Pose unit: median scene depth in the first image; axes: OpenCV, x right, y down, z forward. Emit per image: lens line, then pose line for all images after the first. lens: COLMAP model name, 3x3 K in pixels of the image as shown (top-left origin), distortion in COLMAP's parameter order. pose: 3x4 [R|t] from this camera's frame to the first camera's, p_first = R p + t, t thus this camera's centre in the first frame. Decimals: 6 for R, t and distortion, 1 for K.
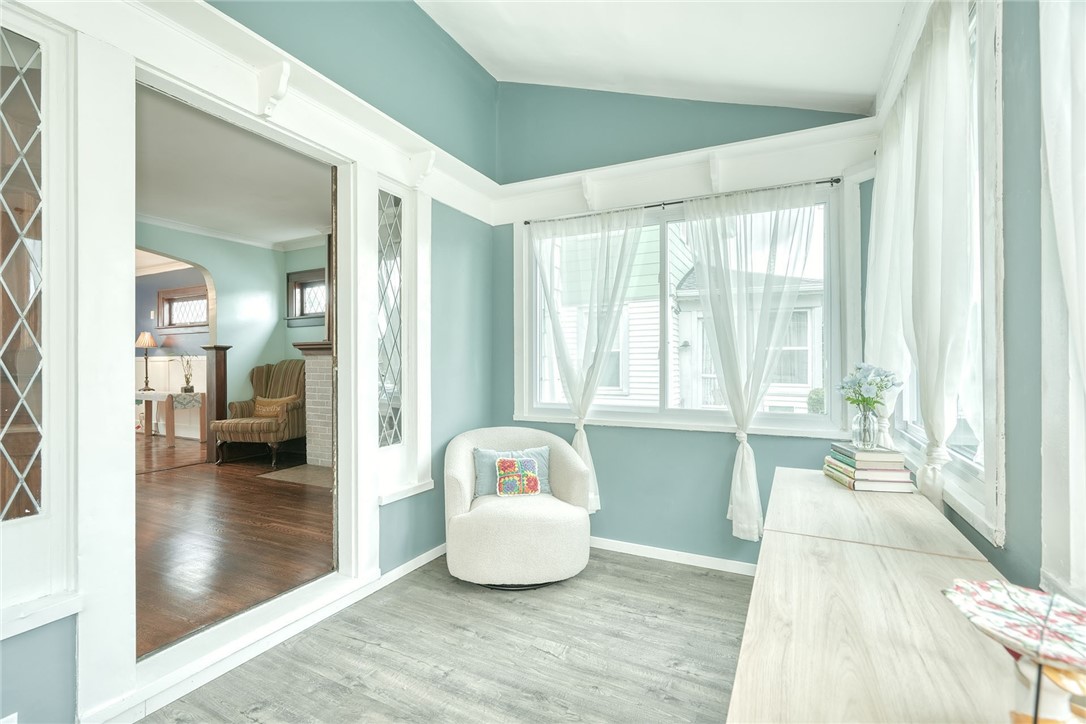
lens RADIAL K [[500.2, 0, 542.8], [0, 500.2, 363.6], [0, 0, 1]] dist [-0.003441, 0.001326]
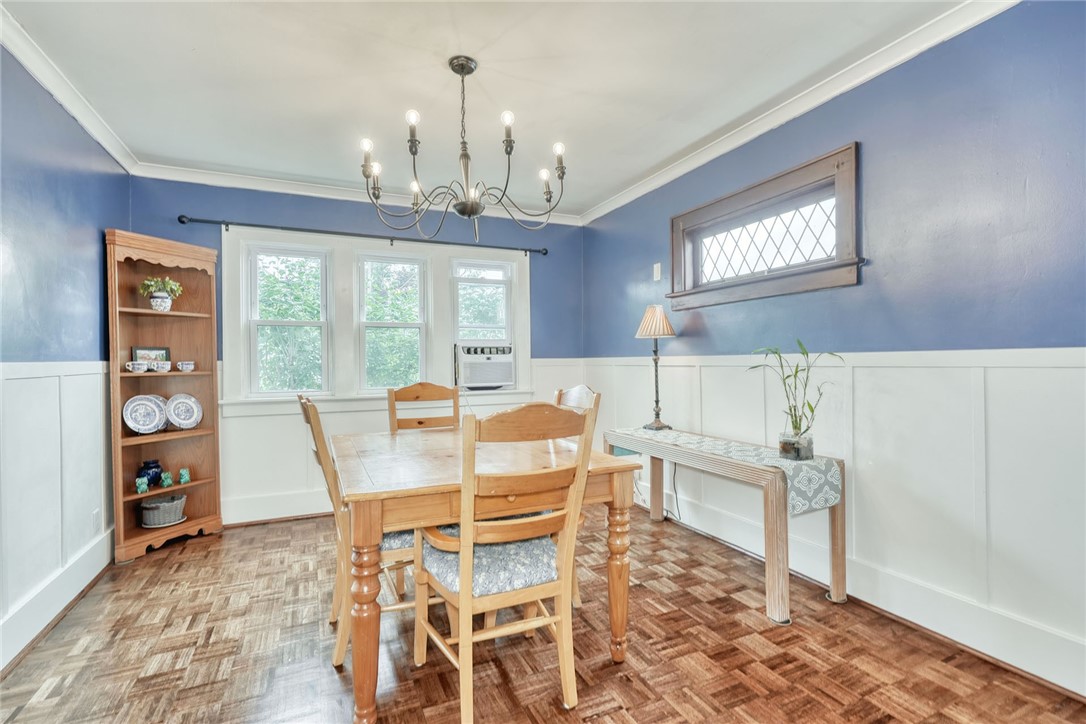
lens RADIAL K [[500.2, 0, 551.0], [0, 500.2, 363.4], [0, 0, 1]] dist [-0.003441, 0.001326]
pose [[0.793012, -0.000907, -0.609206, -0.716129], [0.009339, 0.999899, 0.010668, -0.016869], [0.609135, -0.014149, 0.792940, 0.691059]]
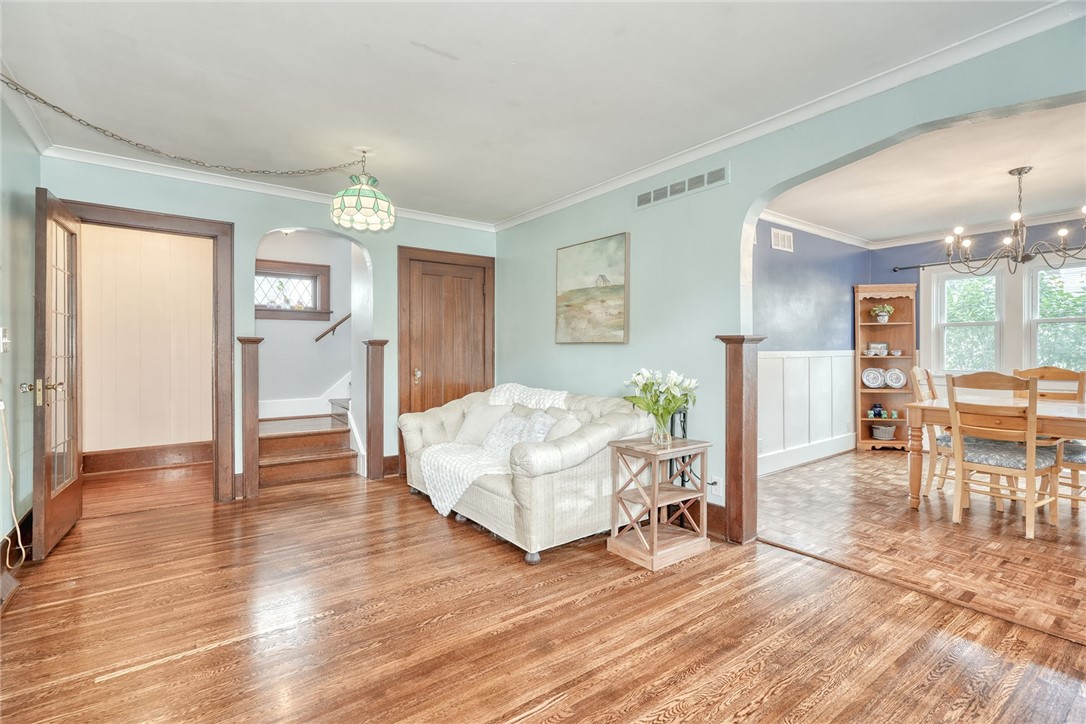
lens RADIAL K [[500.2, 0, 529.8], [0, 500.2, 348.6], [0, 0, 1]] dist [-0.003441, 0.001326]
pose [[-0.457588, -0.003769, -0.889156, -0.182981], [0.004841, 0.999966, -0.006730, -0.017010], [0.889151, -0.007384, -0.457554, 0.693175]]
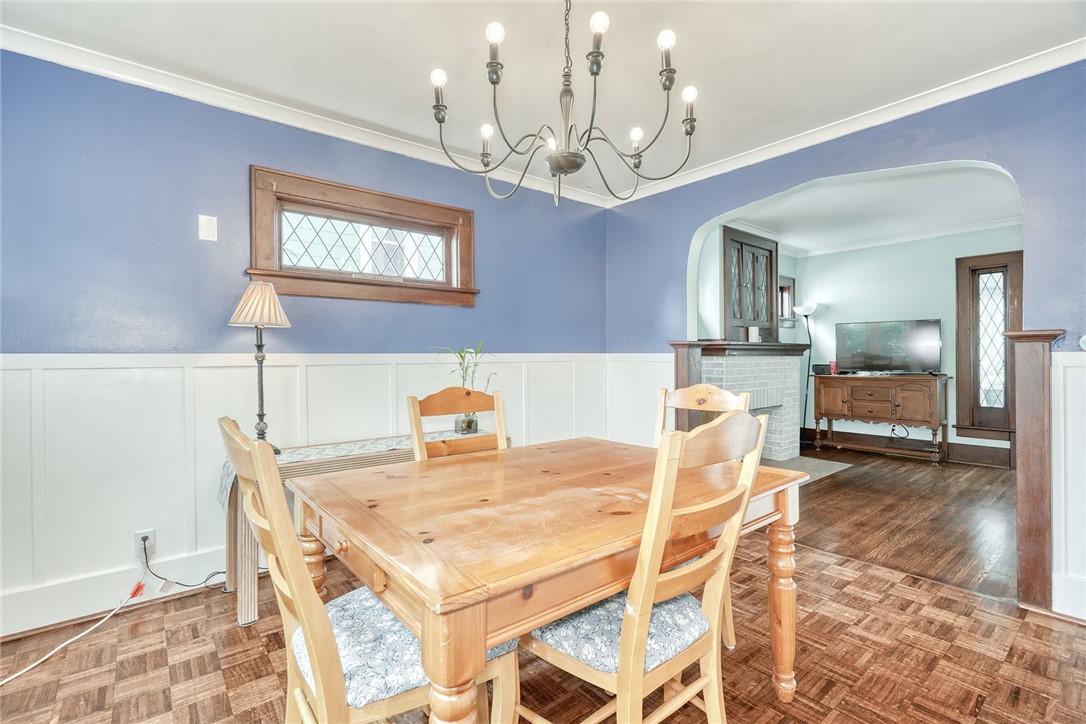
lens RADIAL K [[500.2, 0, 540.6], [0, 500.2, 360.2], [0, 0, 1]] dist [-0.003441, 0.001326]
pose [[0.402665, -0.006584, 0.915324, -1.269350], [0.003623, 0.999978, 0.005600, -0.013447], [-0.915340, 0.001061, 0.402680, 0.845279]]
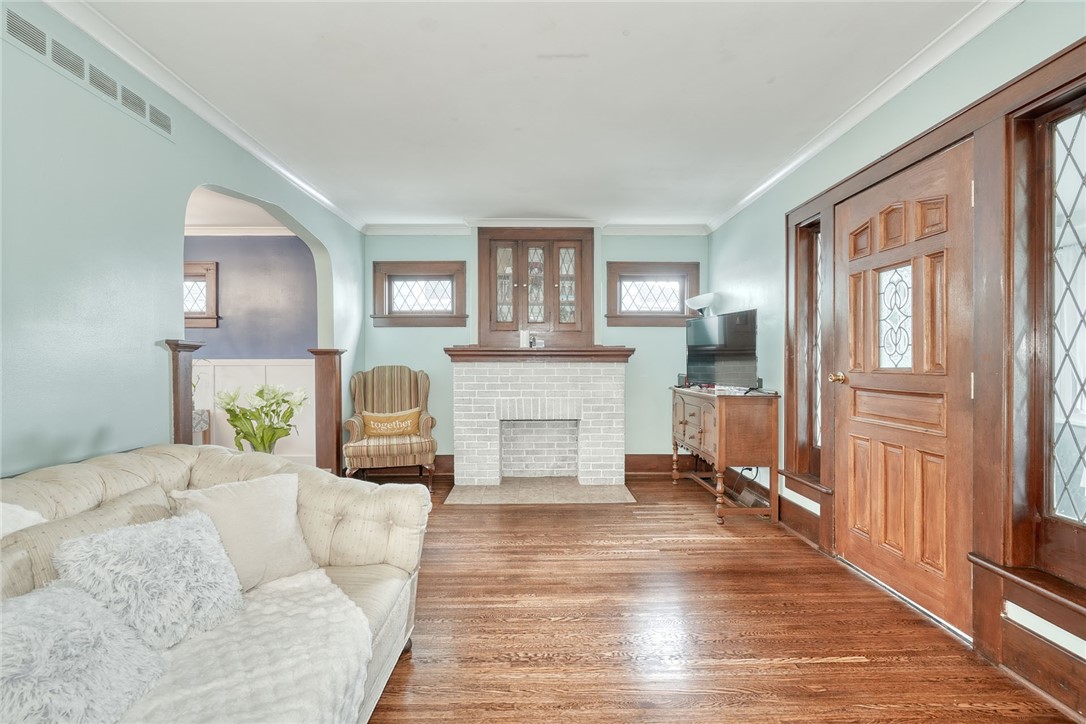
lens RADIAL K [[500.2, 0, 547.8], [0, 500.2, 361.9], [0, 0, 1]] dist [-0.003441, 0.001326]
pose [[0.877324, 0.001395, 0.479897, -0.677570], [-0.002783, 0.999994, 0.002181, -0.017471], [-0.479891, -0.003249, 0.877322, 0.132582]]
